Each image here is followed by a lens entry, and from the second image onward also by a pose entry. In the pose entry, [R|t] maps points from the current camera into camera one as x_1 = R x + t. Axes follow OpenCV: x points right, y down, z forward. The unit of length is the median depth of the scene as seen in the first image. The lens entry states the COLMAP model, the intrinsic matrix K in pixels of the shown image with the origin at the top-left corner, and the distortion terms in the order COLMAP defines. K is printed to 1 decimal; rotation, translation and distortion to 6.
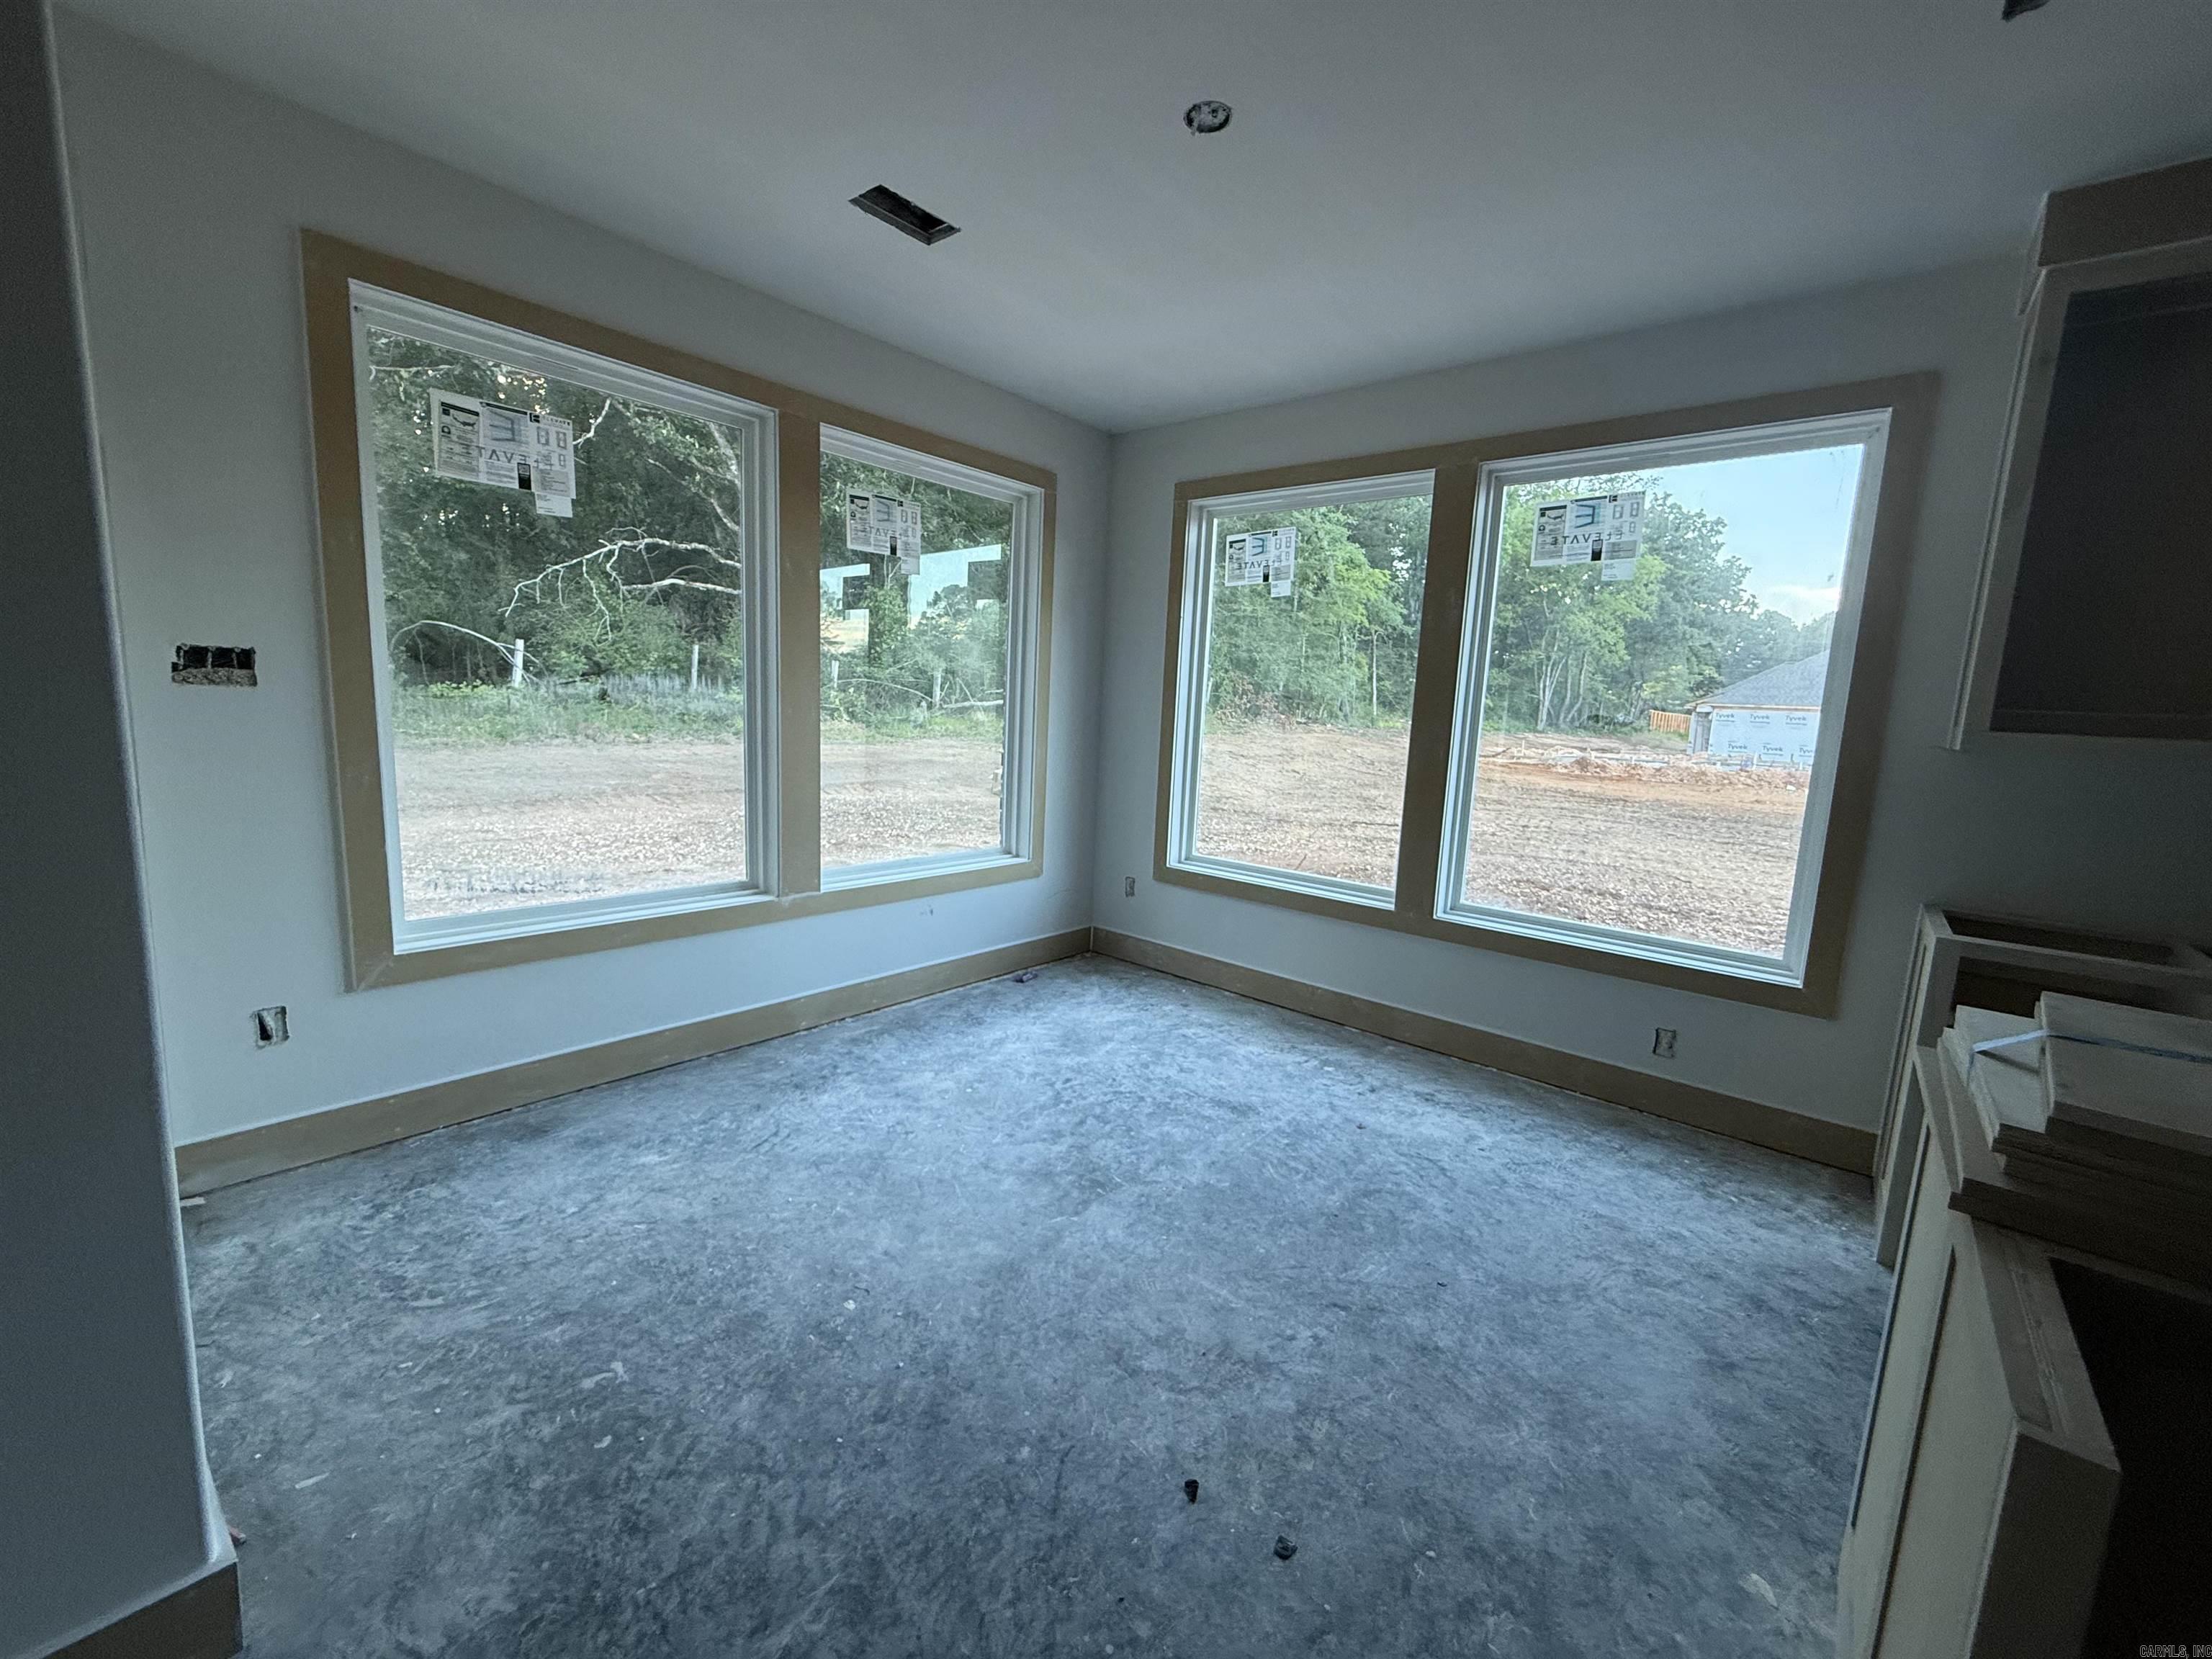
lens RADIAL K [[883.8, 0, 1097.2], [0, 883.8, 828.1], [0, 0, 1]] dist [0.000301, -0.000034]
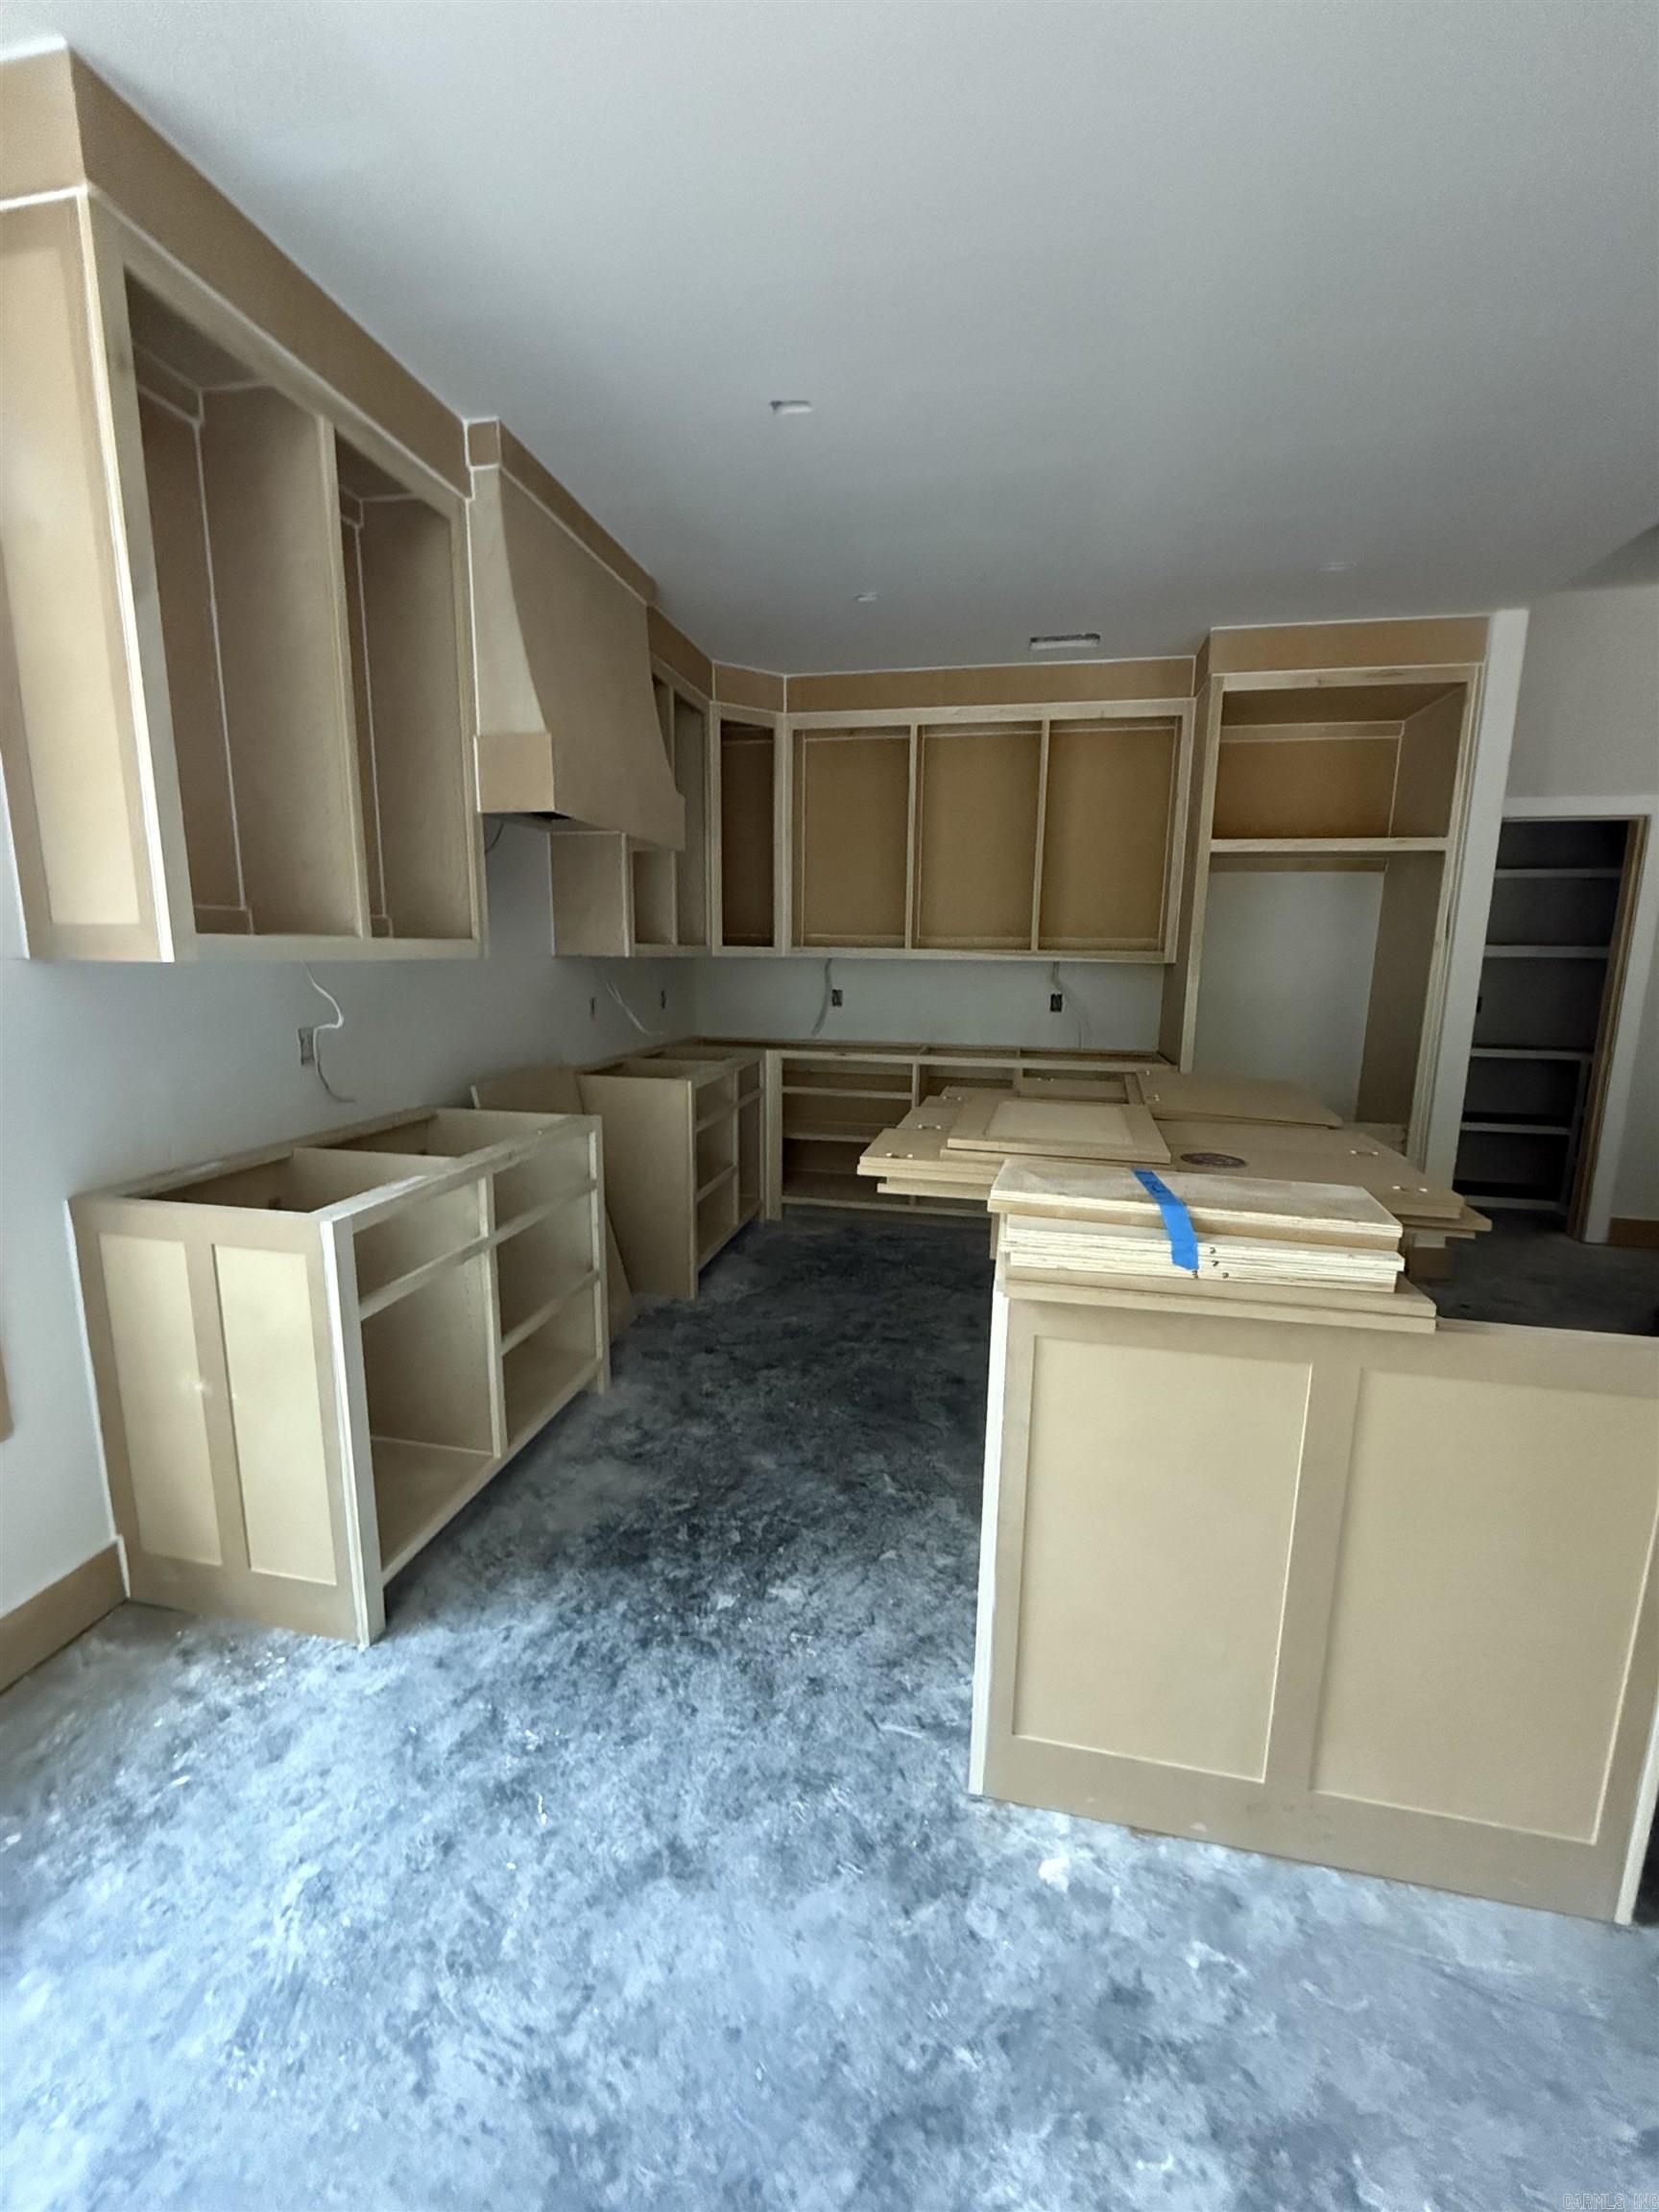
lens RADIAL K [[883.8, 0, 833.3], [0, 883.8, 1104.1], [0, 0, 1]] dist [0.000301, -0.000034]
pose [[-0.487726, -0.201540, 0.849414, 0.148881], [0.086641, 0.957009, 0.276817, -0.135615], [-0.868687, 0.208605, -0.449297, 0.955487]]
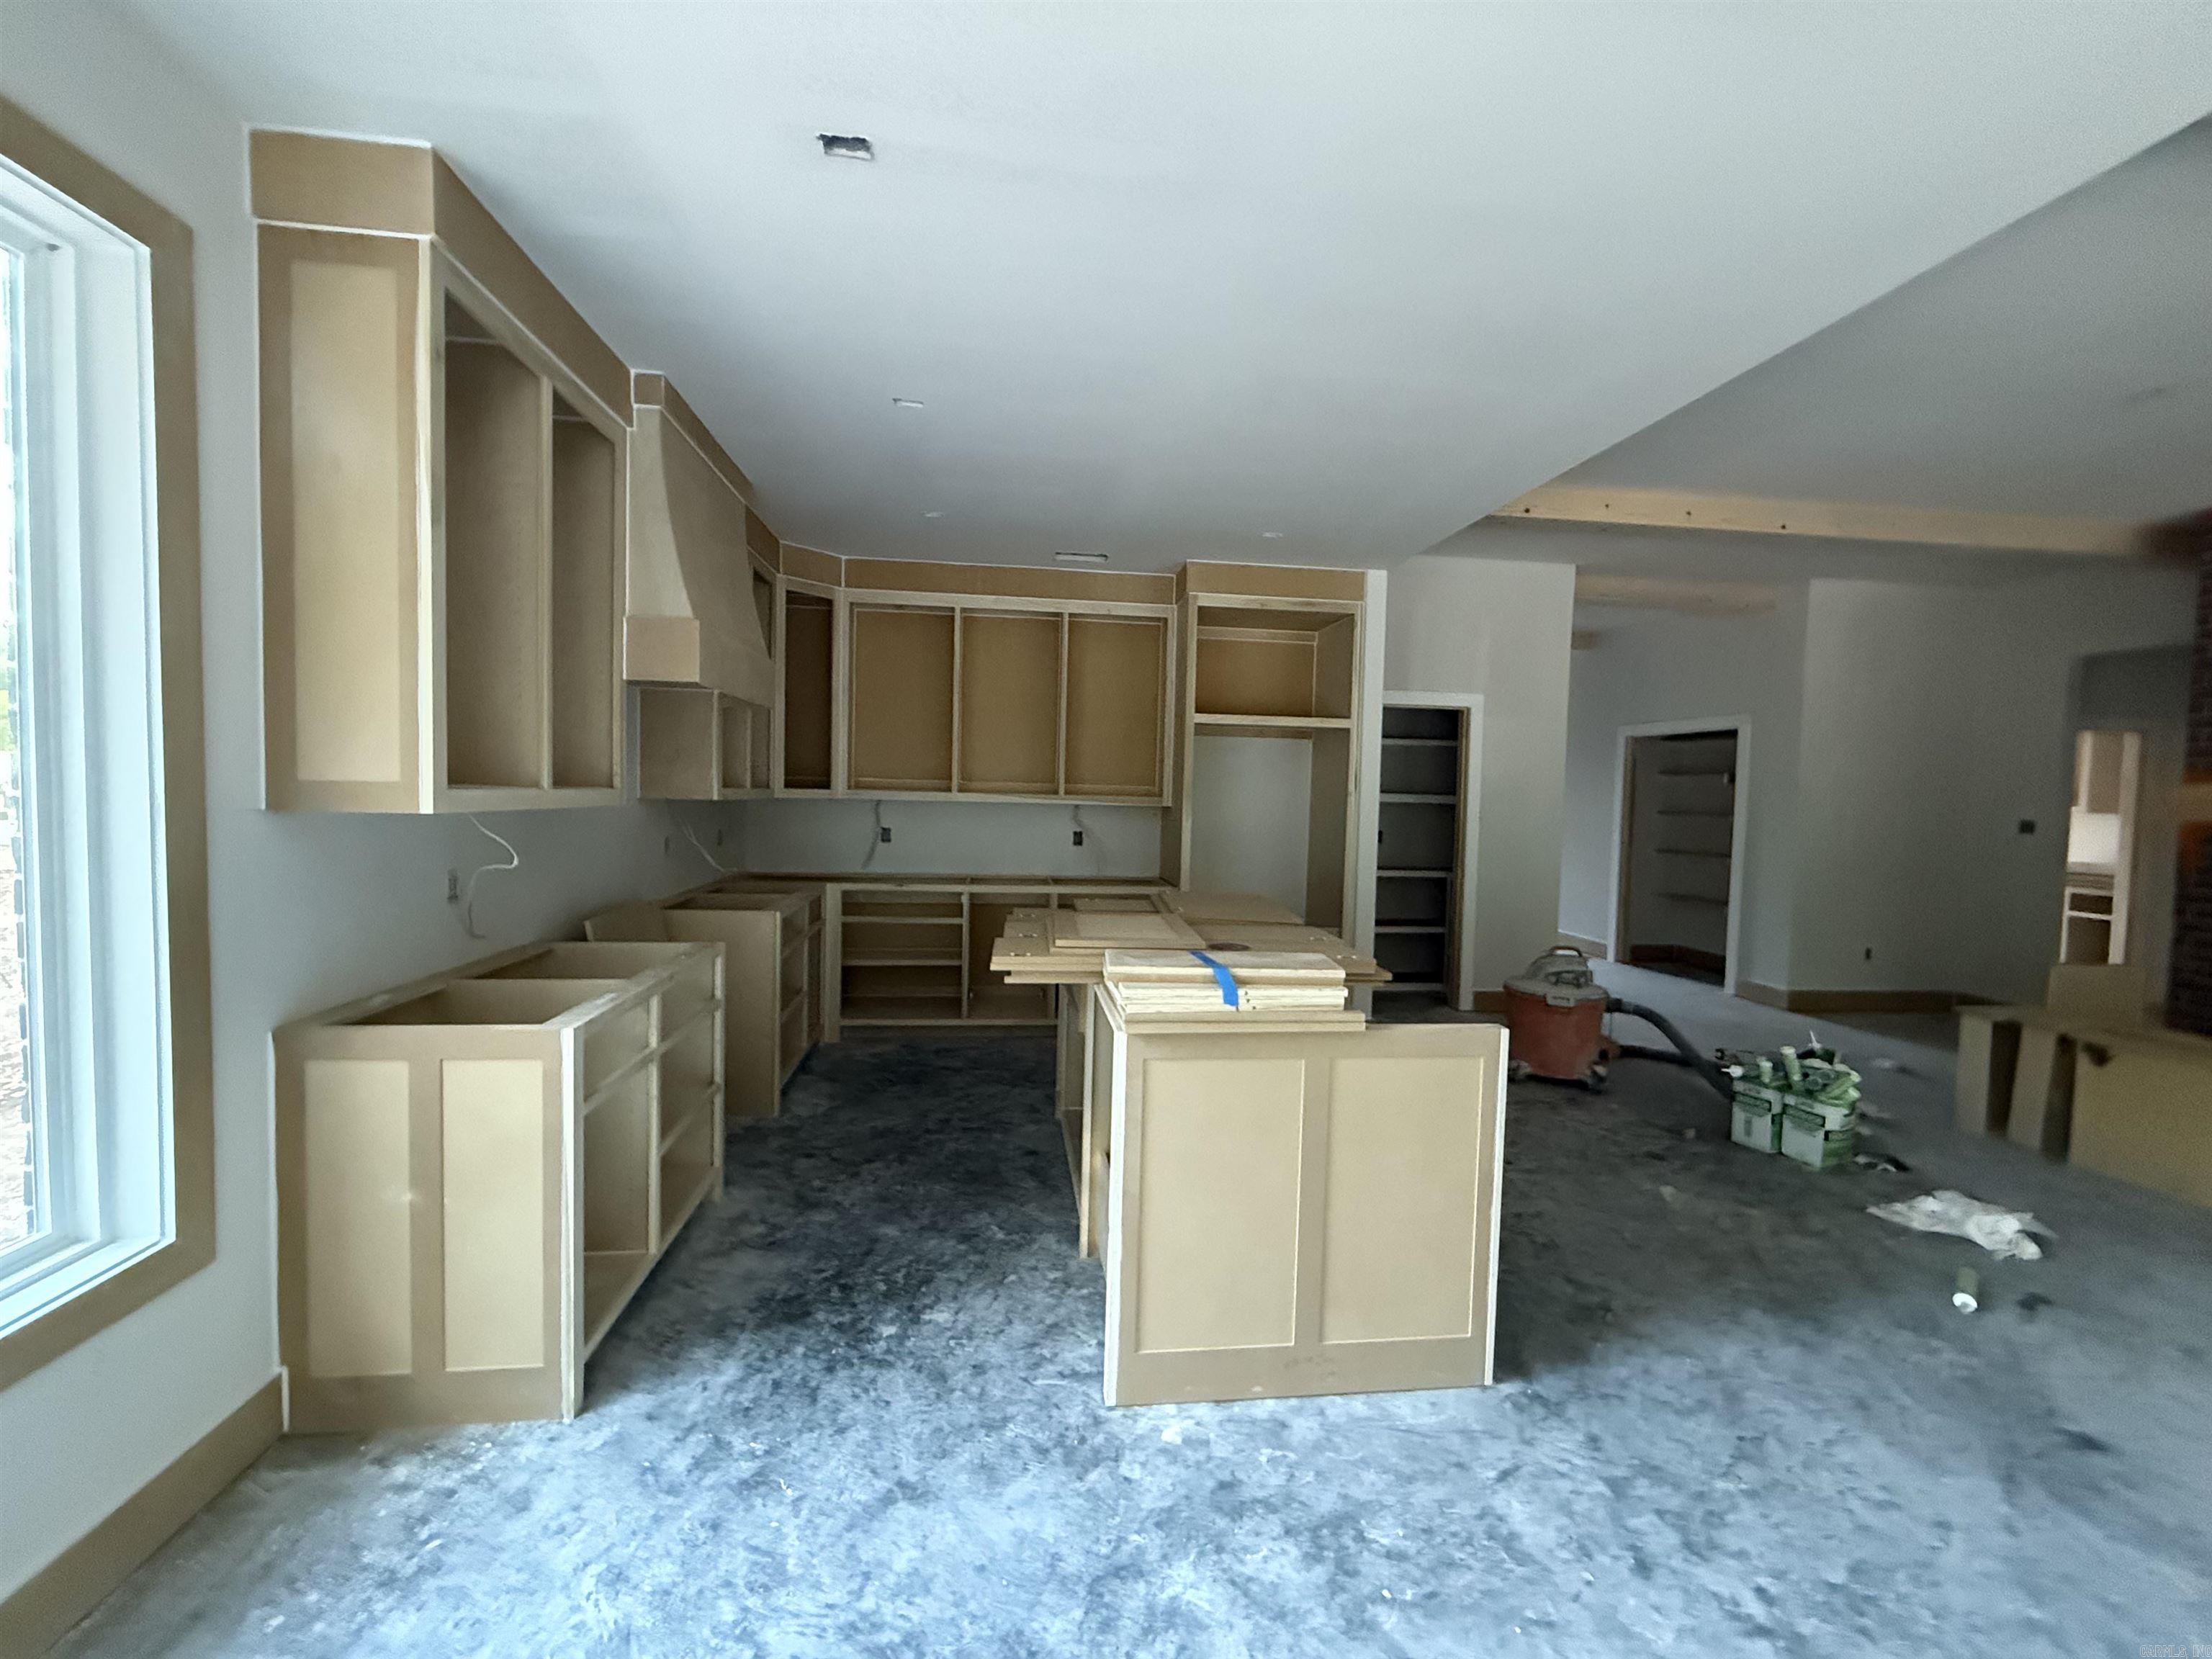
lens RADIAL K [[883.8, 0, 1104.7], [0, 883.8, 828.9], [0, 0, 1]] dist [0.000301, -0.000034]
pose [[-0.737430, -0.094416, 0.668792, -0.003289], [0.035783, 0.983330, 0.178276, -0.208159], [-0.674475, 0.155397, -0.721758, 1.254989]]
